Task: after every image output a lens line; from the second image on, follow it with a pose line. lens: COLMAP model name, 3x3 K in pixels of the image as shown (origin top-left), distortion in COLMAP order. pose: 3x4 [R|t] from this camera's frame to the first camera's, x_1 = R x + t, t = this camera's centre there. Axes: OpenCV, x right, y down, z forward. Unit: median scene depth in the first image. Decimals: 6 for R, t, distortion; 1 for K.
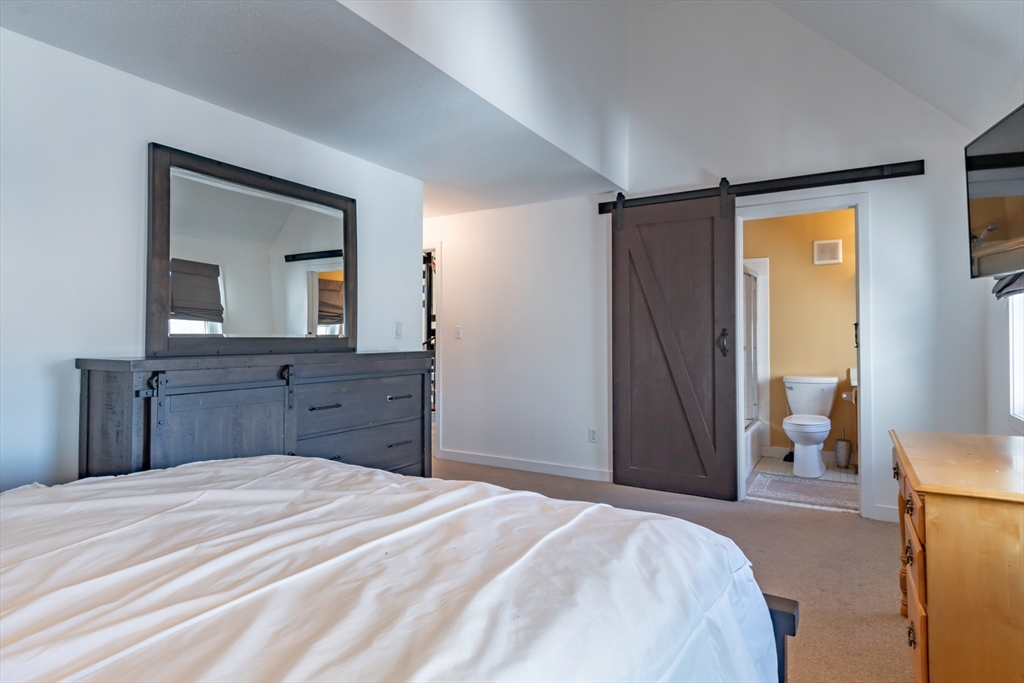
lens RADIAL K [[578.6, 0, 511.0], [0, 578.6, 332.4], [0, 0, 1]] dist [-0.000664, 0.000665]
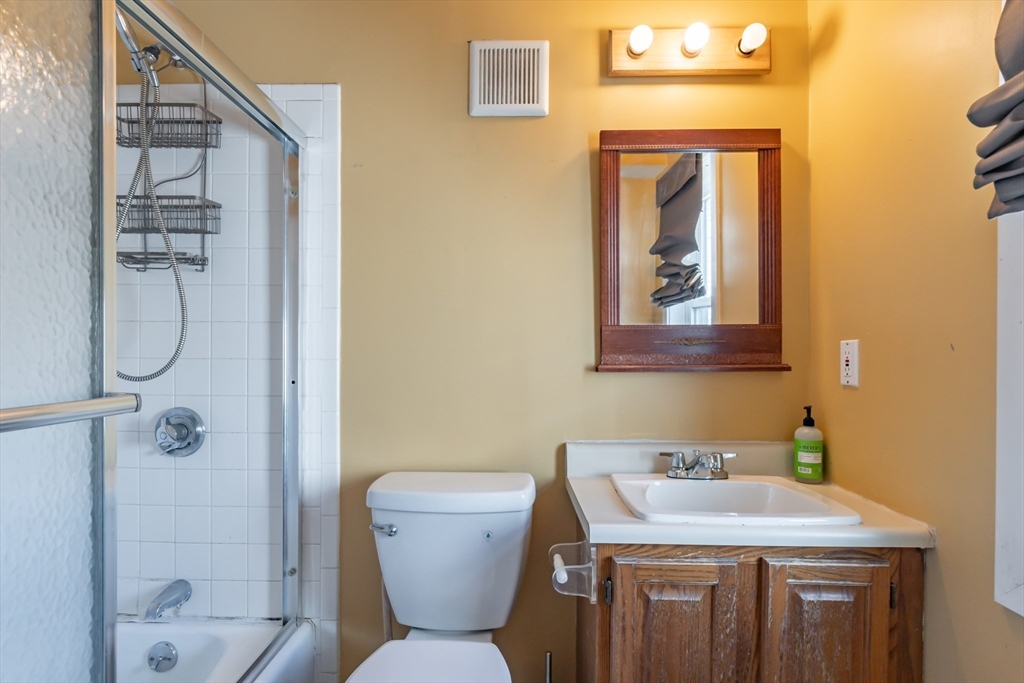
lens RADIAL K [[535.1, 0, 511.2], [0, 535.1, 356.8], [0, 0, 1]] dist [0.004720, -0.000009]
pose [[0.873108, -0.000845, 0.487526, 0.403637], [-0.012101, 0.999653, 0.023405, 0.006071], [-0.487377, -0.026335, 0.872795, 0.737335]]
